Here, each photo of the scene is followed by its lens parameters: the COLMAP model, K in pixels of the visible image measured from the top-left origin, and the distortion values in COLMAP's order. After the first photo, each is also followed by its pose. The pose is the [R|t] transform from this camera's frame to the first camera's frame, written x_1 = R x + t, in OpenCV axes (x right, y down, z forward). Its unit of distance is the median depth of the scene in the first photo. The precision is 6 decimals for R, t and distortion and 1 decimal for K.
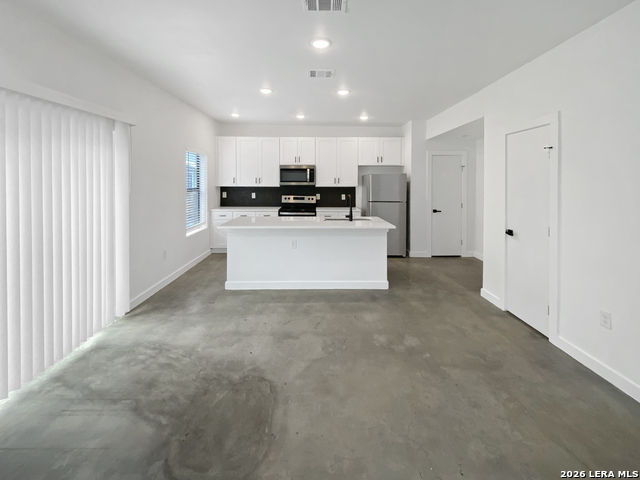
lens RADIAL K [[278.2, 0, 319.5], [0, 278.2, 182.2], [0, 0, 1]] dist [0.008803, -0.003635]
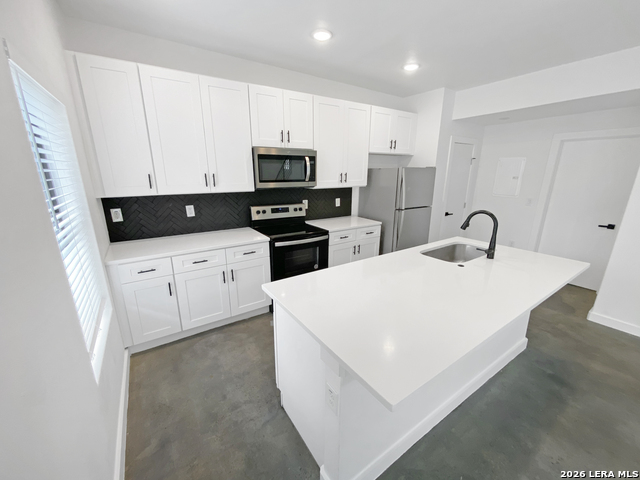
lens RADIAL K [[263.0, 0, 321.9], [0, 263.0, 241.9], [0, 0, 1]] dist [0.002303, -0.000840]
pose [[0.846062, -0.140937, 0.514116, -0.338963], [0.004226, 0.966161, 0.257904, -0.021019], [-0.533068, -0.216030, 0.818028, 0.577999]]
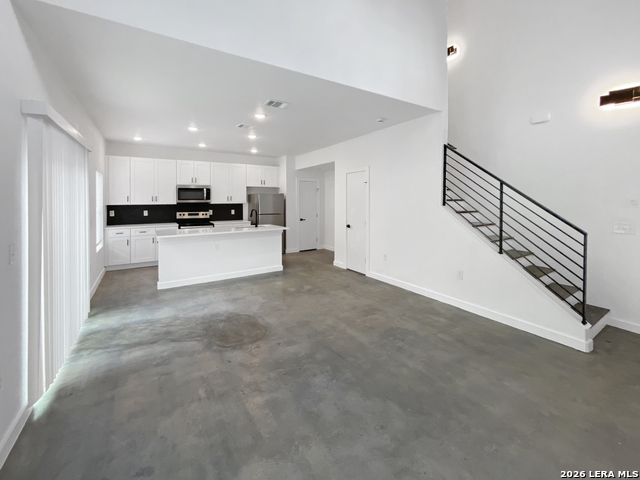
lens RADIAL K [[266.8, 0, 318.7], [0, 266.8, 200.0], [0, 0, 1]] dist [-0.001231, -0.002153]
pose [[0.857301, -0.007046, 0.514768, -0.231140], [0.006258, 0.999975, 0.003266, -0.001389], [-0.514778, 0.000421, 0.857324, -0.242131]]
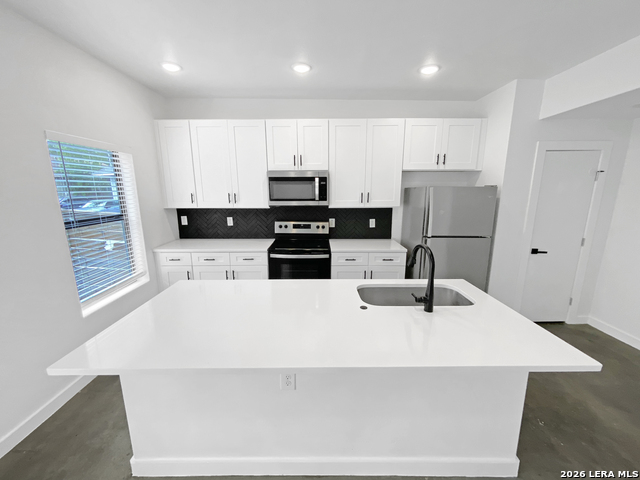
lens RADIAL K [[263.0, 0, 316.5], [0, 263.0, 245.3], [0, 0, 1]] dist [0.002303, -0.000840]
pose [[0.999736, -0.000605, -0.022953, -0.031866], [0.005408, 0.977729, 0.209801, -0.027862], [0.022315, -0.209870, 0.977475, 0.481860]]
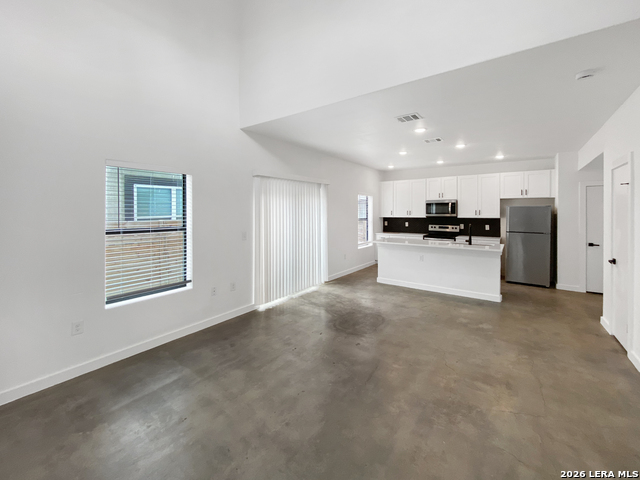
lens RADIAL K [[263.0, 0, 333.1], [0, 263.0, 214.9], [0, 0, 1]] dist [0.002303, -0.000840]
pose [[0.825275, 0.002410, -0.564726, 0.206597], [0.000777, 0.999985, 0.005403, -0.003925], [0.564731, -0.004898, 0.825261, -0.257359]]
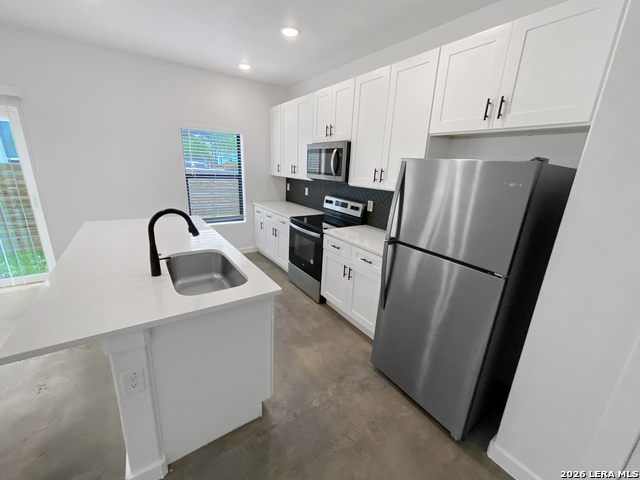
lens RADIAL K [[263.0, 0, 322.2], [0, 263.0, 237.8], [0, 0, 1]] dist [0.002303, -0.000840]
pose [[0.544045, 0.241678, -0.803497, 0.422849], [-0.046775, 0.964866, 0.258544, -0.016186], [0.837751, -0.103076, 0.536235, 0.776083]]
